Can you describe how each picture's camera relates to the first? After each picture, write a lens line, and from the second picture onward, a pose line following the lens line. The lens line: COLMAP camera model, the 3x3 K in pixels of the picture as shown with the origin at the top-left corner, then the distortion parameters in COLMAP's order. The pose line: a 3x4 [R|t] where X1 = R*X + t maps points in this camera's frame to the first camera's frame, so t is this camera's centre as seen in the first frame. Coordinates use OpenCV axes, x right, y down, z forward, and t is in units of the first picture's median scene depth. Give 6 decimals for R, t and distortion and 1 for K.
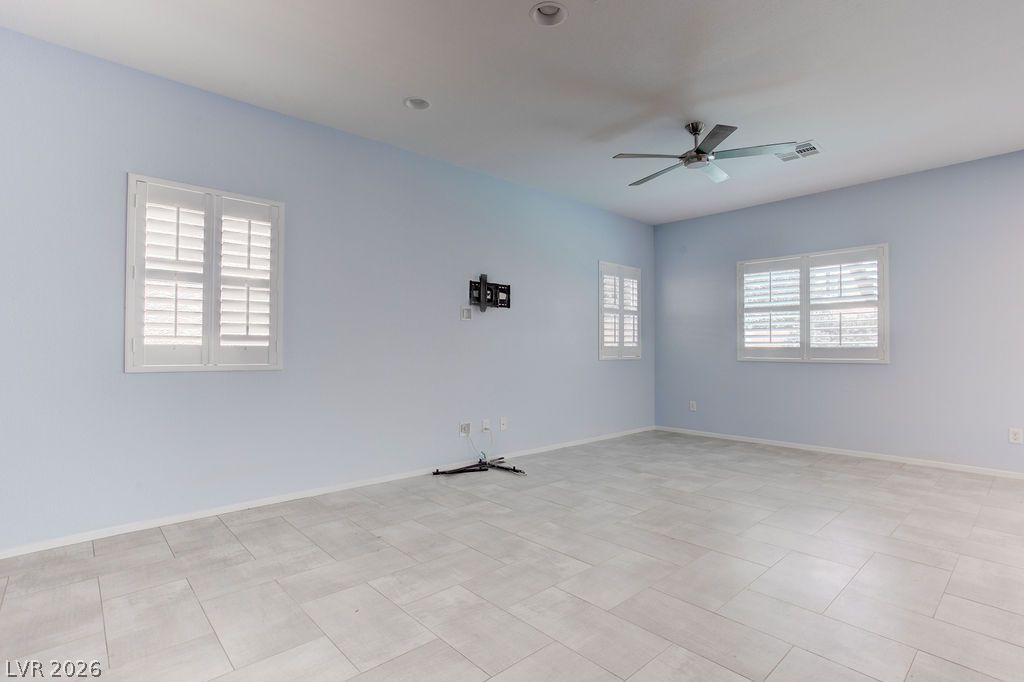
lens RADIAL K [[497.4, 0, 513.4], [0, 497.4, 342.1], [0, 0, 1]] dist [-0.047808, 0.028607]
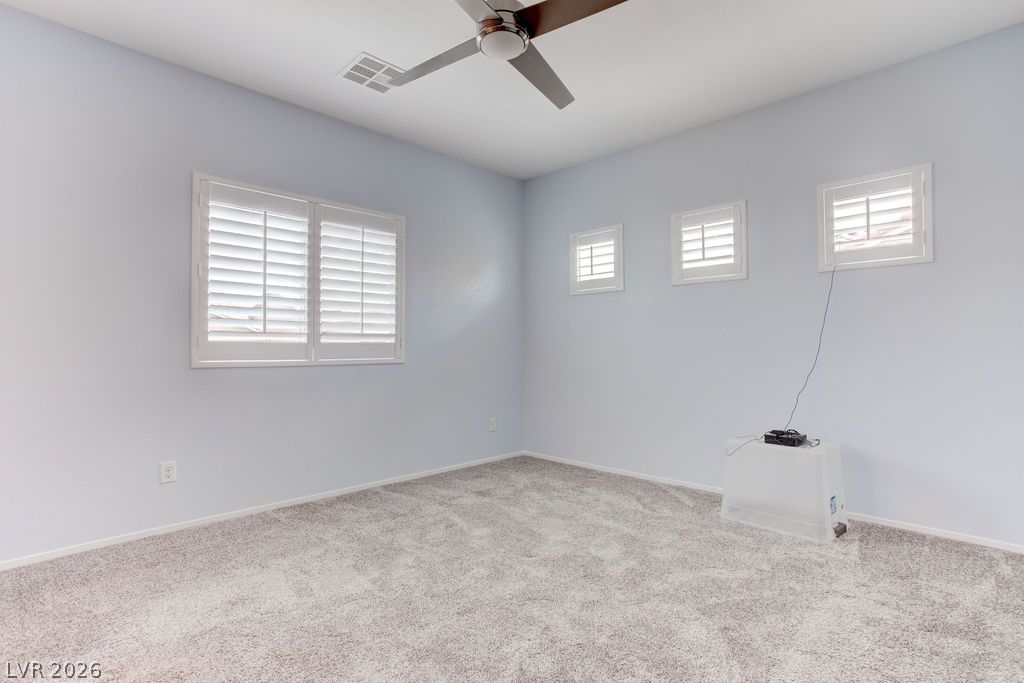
lens RADIAL K [[497.4, 0, 514.1], [0, 497.4, 342.2], [0, 0, 1]] dist [-0.047808, 0.028607]
pose [[-0.045116, 0.010667, 0.998925, -0.071717], [-0.012016, 0.999865, -0.011220, 0.015396], [-0.998910, -0.012509, -0.044981, 0.798377]]
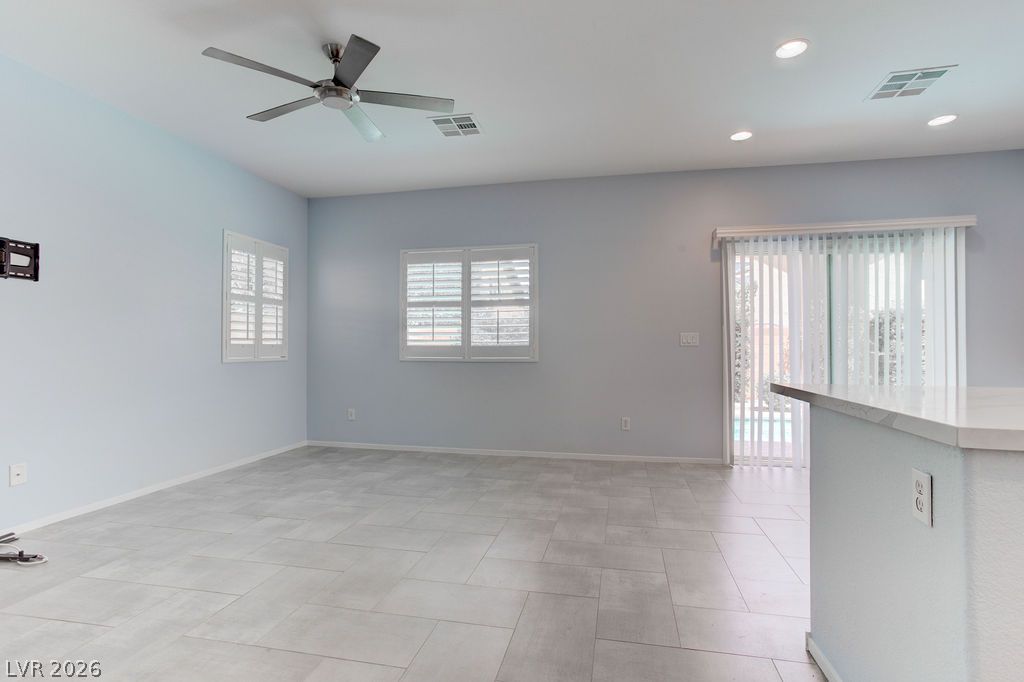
lens RADIAL K [[497.4, 0, 515.8], [0, 497.4, 341.7], [0, 0, 1]] dist [-0.047808, 0.028607]
pose [[0.813569, 0.004445, 0.581452, 0.118222], [-0.006543, 0.999977, 0.001510, 0.000952], [-0.581432, -0.005033, 0.813579, 0.168706]]
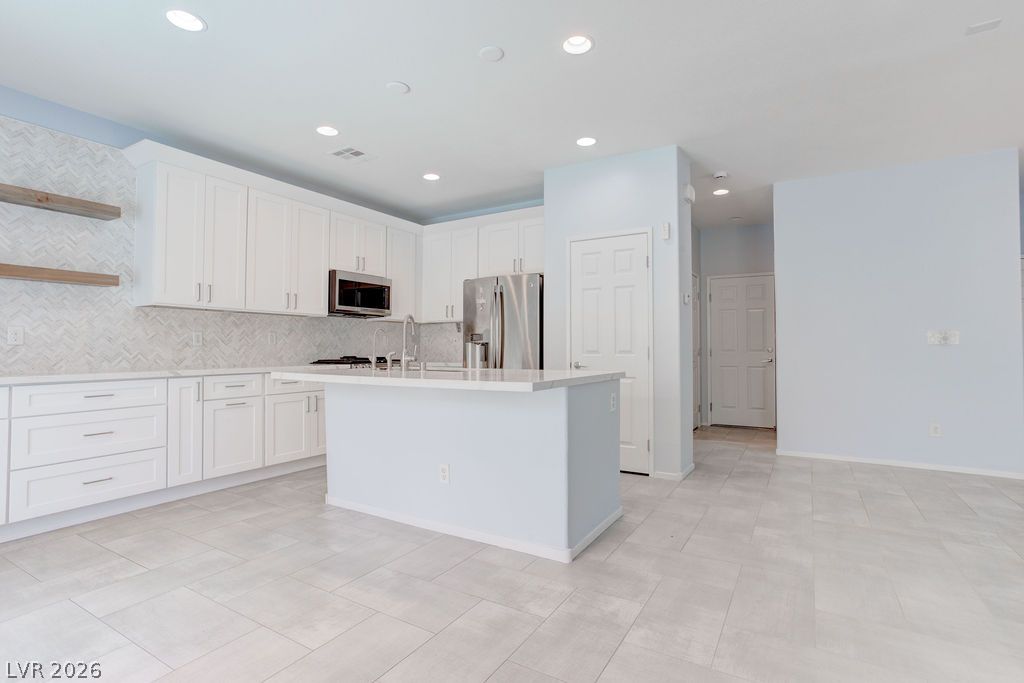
lens RADIAL K [[497.4, 0, 514.4], [0, 497.4, 338.2], [0, 0, 1]] dist [-0.047808, 0.028607]
pose [[-0.958865, -0.009301, -0.283710, 0.680763], [-0.000080, 0.999472, -0.032495, 0.011071], [0.283863, -0.031135, -0.958359, 0.785208]]
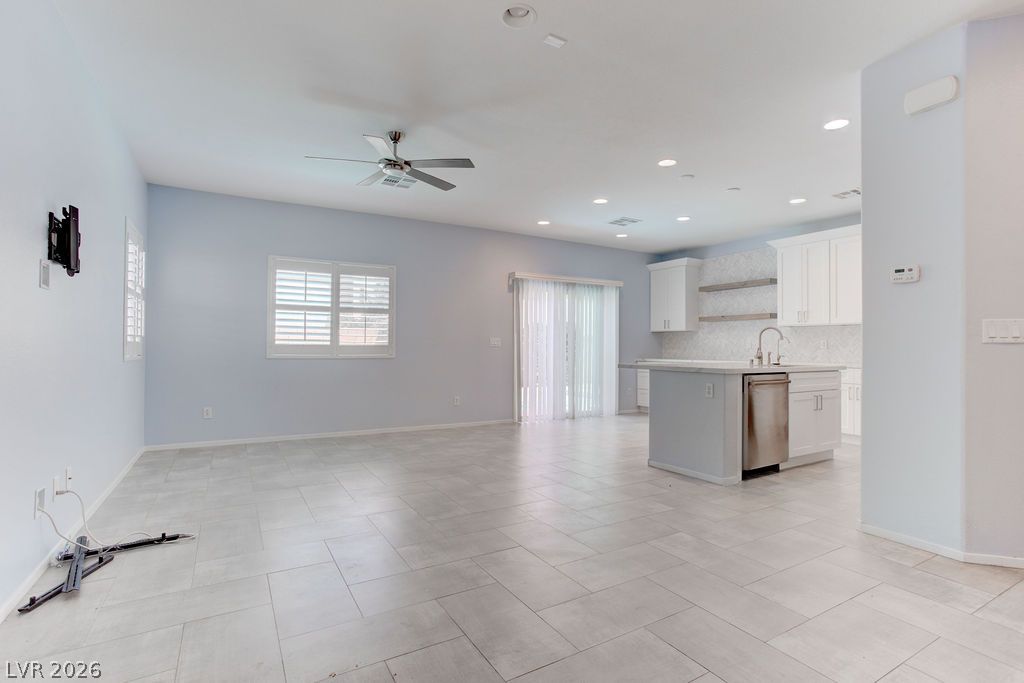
lens RADIAL K [[497.4, 0, 517.2], [0, 497.4, 341.3], [0, 0, 1]] dist [-0.047808, 0.028607]
pose [[0.209586, 0.012887, 0.977705, -0.436763], [-0.018993, 0.999778, -0.009106, 0.004750], [-0.977606, -0.016661, 0.209784, 0.374344]]
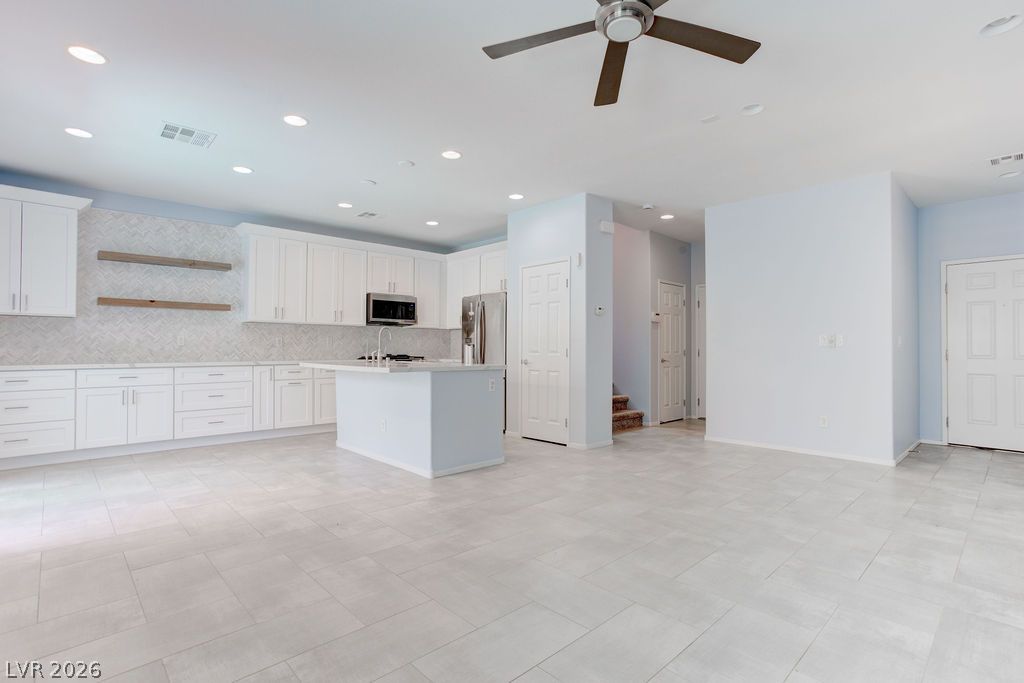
lens RADIAL K [[497.4, 0, 513.2], [0, 497.4, 346.0], [0, 0, 1]] dist [-0.047808, 0.028607]
pose [[-0.999884, -0.007170, -0.013463, 0.369630], [-0.006916, 0.999799, -0.018815, 0.015798], [0.013595, -0.018720, -0.999732, 1.137333]]
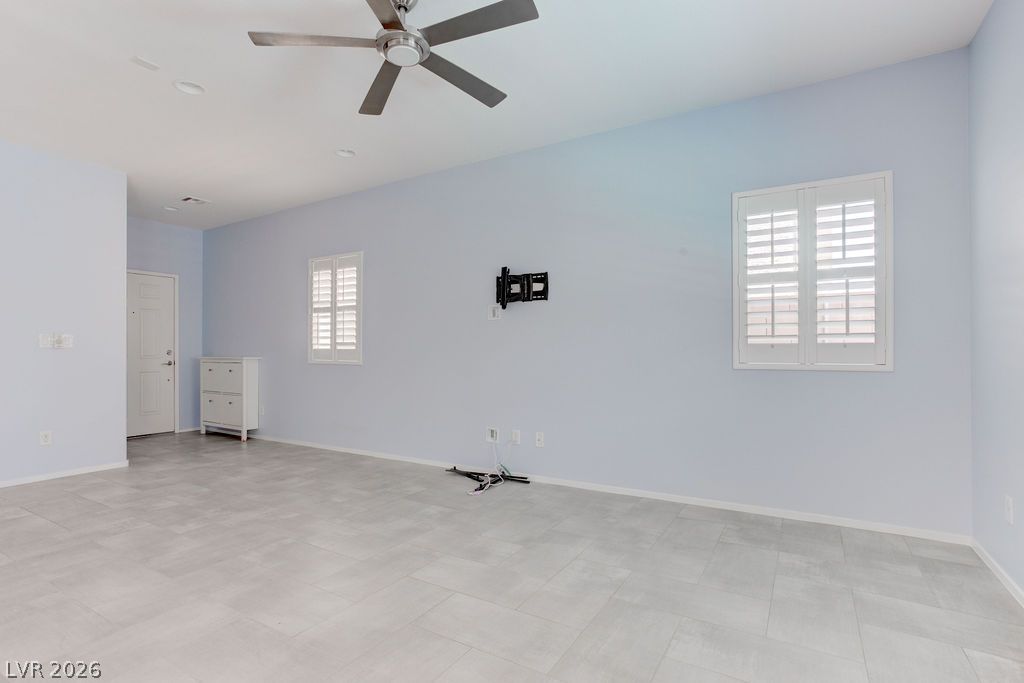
lens RADIAL K [[497.4, 0, 516.5], [0, 497.4, 342.6], [0, 0, 1]] dist [-0.047808, 0.028607]
pose [[0.288457, -0.014701, -0.957380, 0.738624], [0.020172, 0.999754, -0.009274, 0.008501], [0.957280, -0.016637, 0.288683, 0.692826]]
